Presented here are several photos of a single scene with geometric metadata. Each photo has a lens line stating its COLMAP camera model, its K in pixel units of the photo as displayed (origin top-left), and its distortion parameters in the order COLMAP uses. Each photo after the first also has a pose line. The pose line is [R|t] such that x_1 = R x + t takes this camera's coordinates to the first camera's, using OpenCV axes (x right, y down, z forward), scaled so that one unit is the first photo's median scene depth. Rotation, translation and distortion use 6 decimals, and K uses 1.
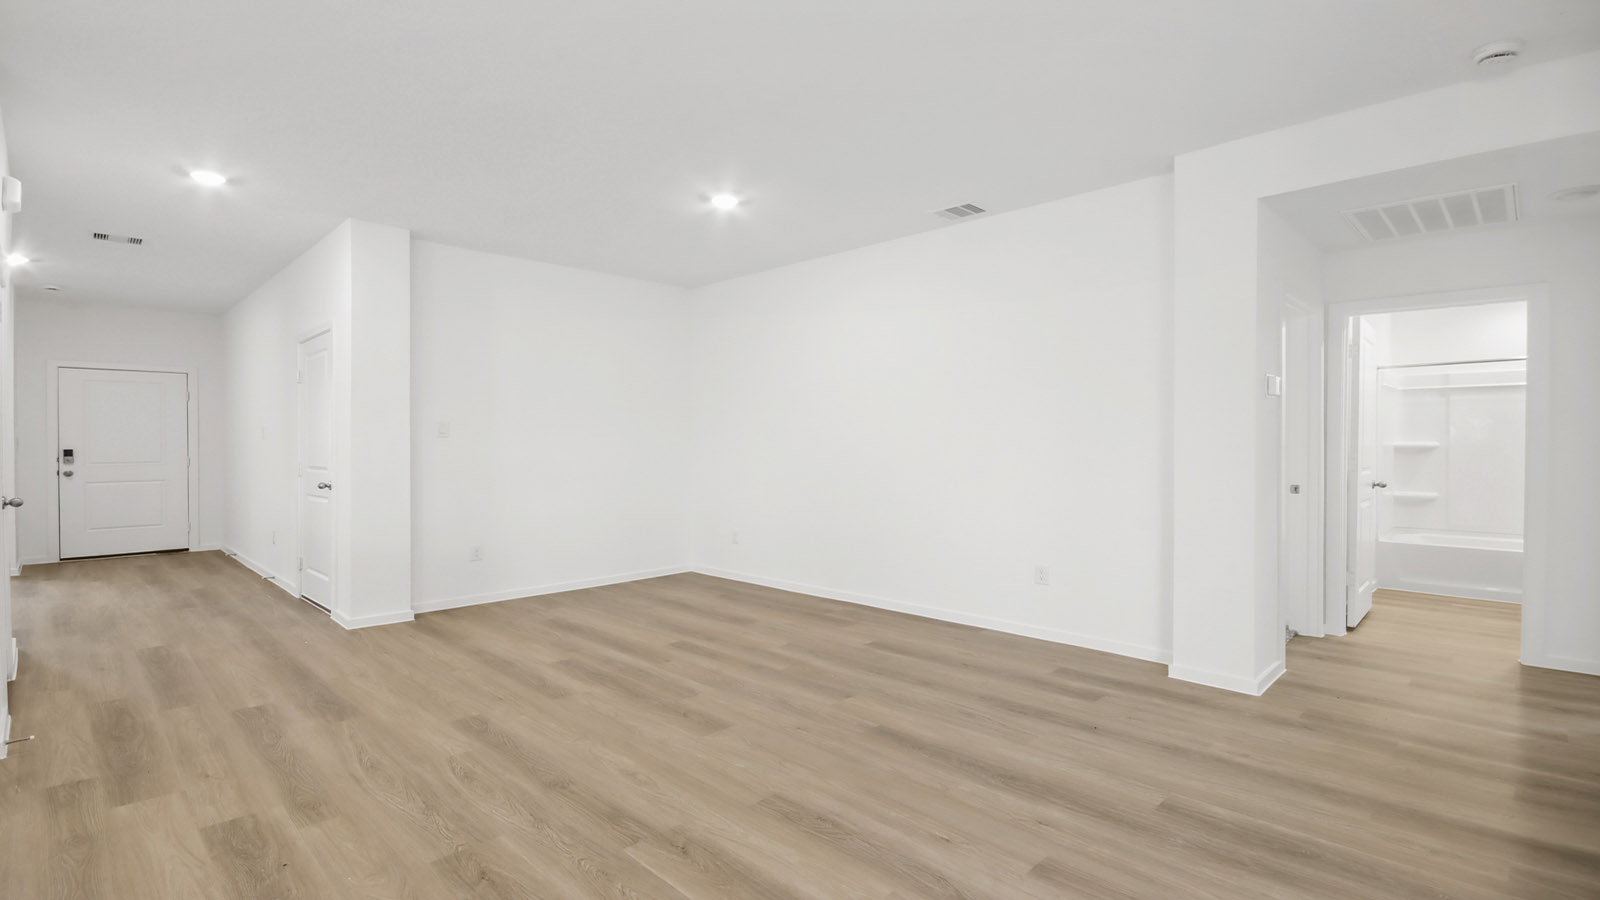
lens RADIAL K [[734.0, 0, 800.0], [0, 734.0, 450.0], [0, 0, 1]] dist [0.001798, -0.016200]
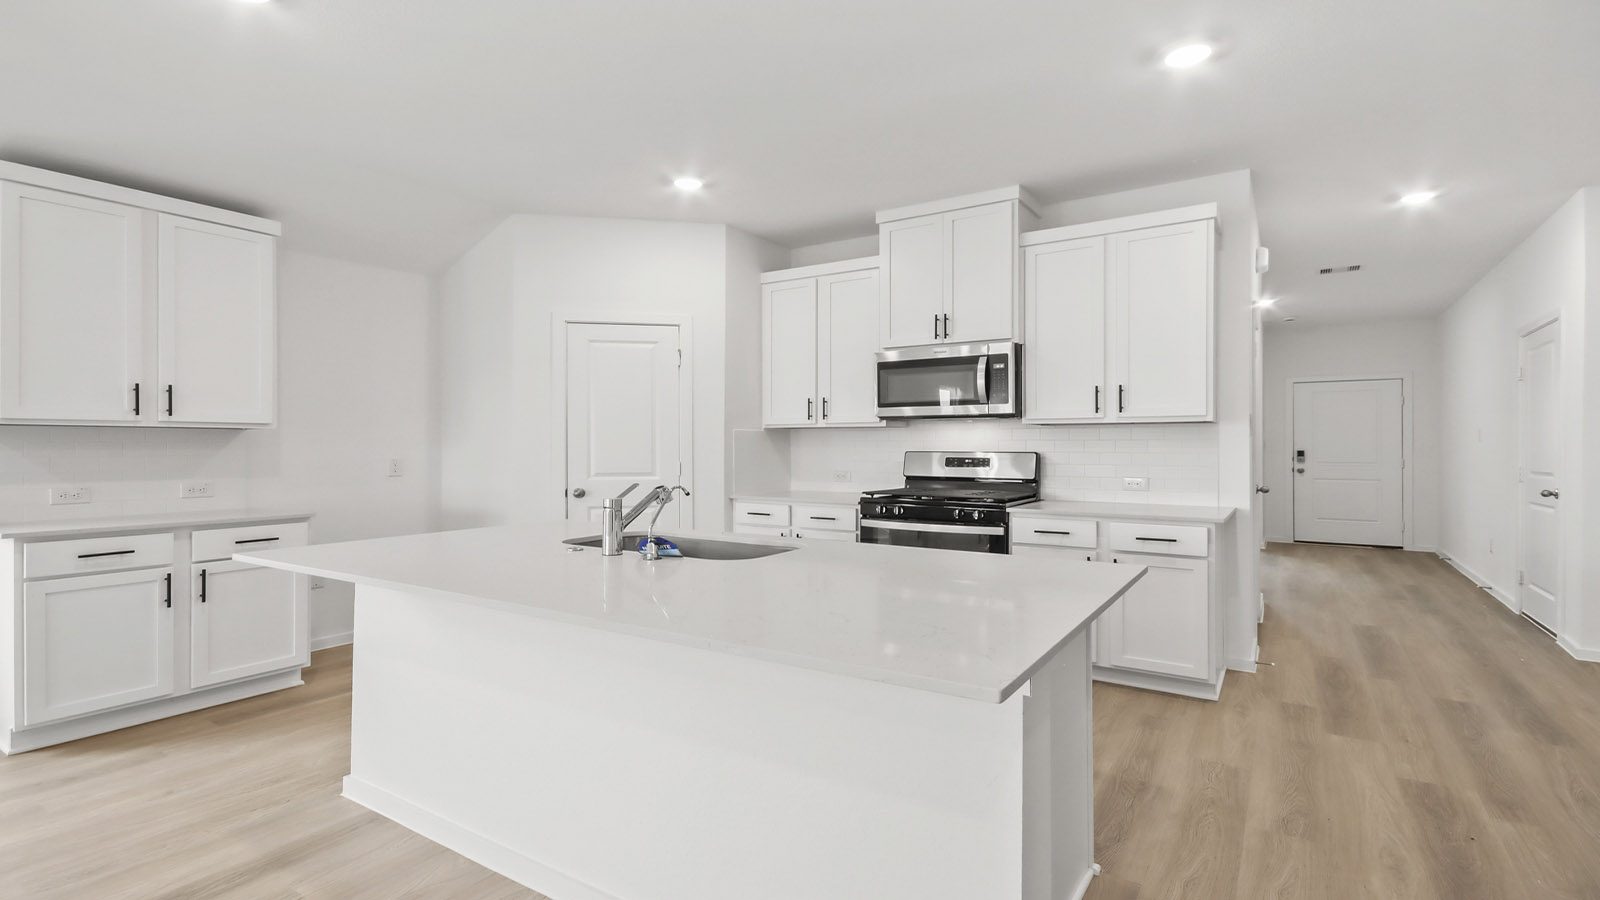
lens RADIAL K [[770.7, 0, 798.9], [0, 770.7, 438.9], [0, 0, 1]] dist [0.034758, -0.022173]
pose [[0.205632, -0.008009, -0.978597, 0.119957], [-0.011646, 0.999876, -0.010630, 0.003318], [0.978560, 0.013582, 0.205513, -0.119065]]
